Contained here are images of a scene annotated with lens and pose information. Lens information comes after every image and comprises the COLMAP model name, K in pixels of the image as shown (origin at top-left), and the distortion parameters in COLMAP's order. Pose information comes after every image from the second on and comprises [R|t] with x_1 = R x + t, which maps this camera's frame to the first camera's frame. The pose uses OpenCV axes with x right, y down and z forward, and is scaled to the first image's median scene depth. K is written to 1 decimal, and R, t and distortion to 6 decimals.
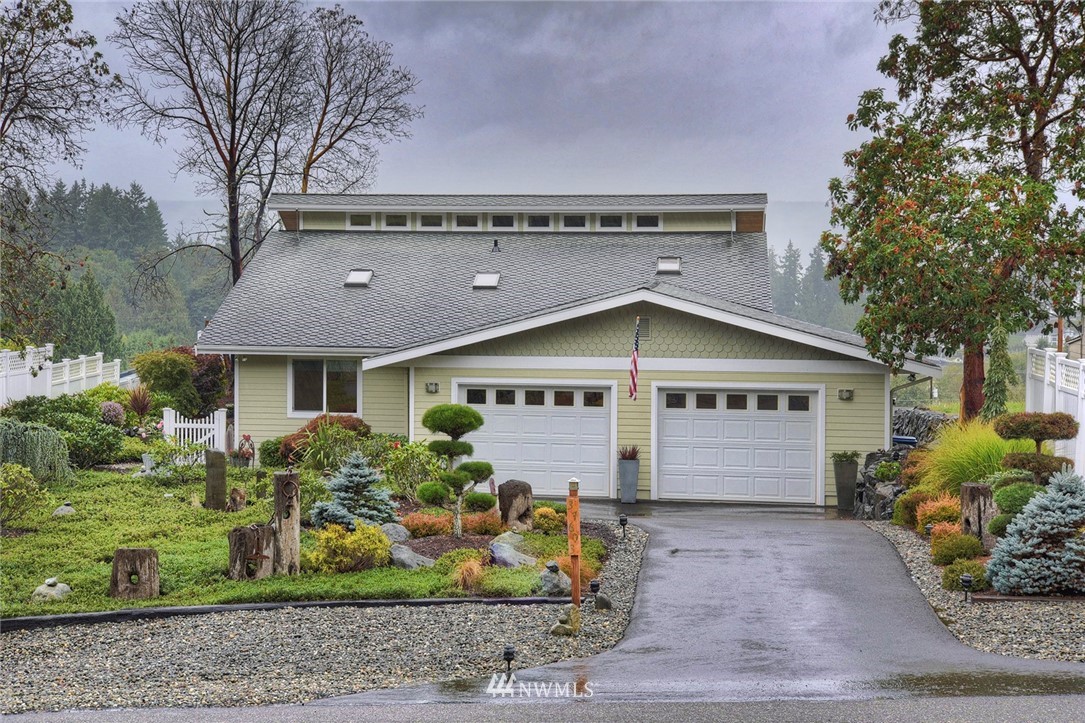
lens RADIAL K [[2656.9, 0, 541.5], [0, 2656.9, 362.2], [0, 0, 1]] dist [0.735718, 0.000000]
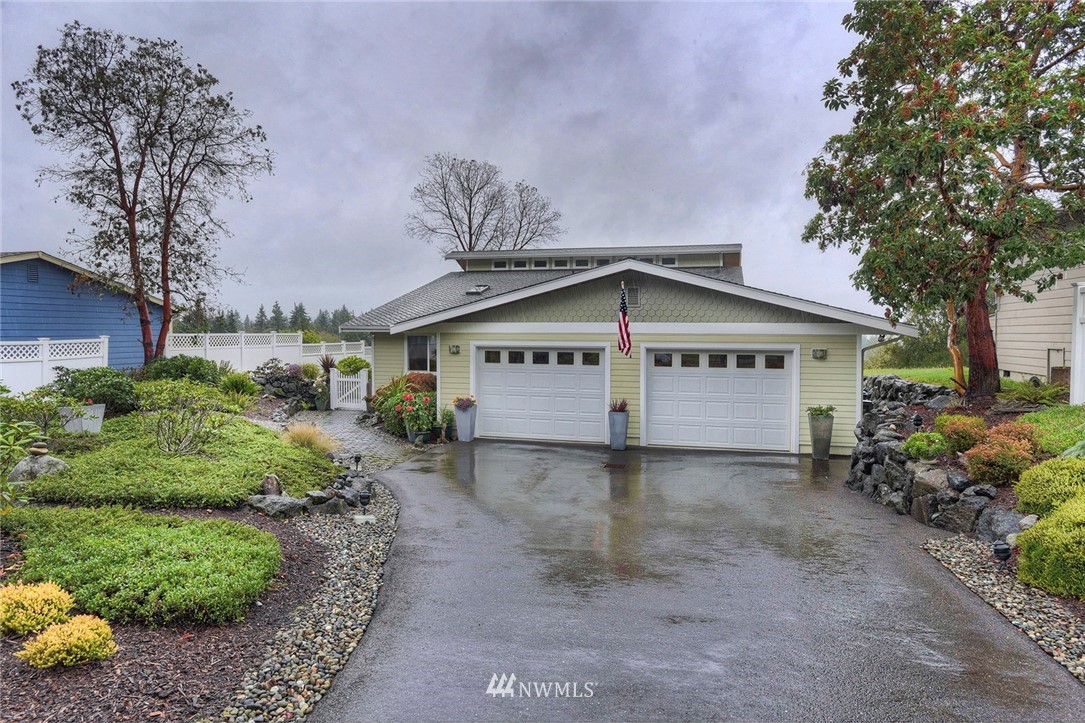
lens RADIAL K [[558.6, 0, 542.5], [0, 558.6, 366.9], [0, 0, 1]] dist [-0.025221, -0.000095]
pose [[0.967663, -0.002441, -0.252233, 0.060923], [0.001871, 0.999995, -0.002500, 0.017940], [0.252238, 0.001947, 0.967663, 0.753084]]
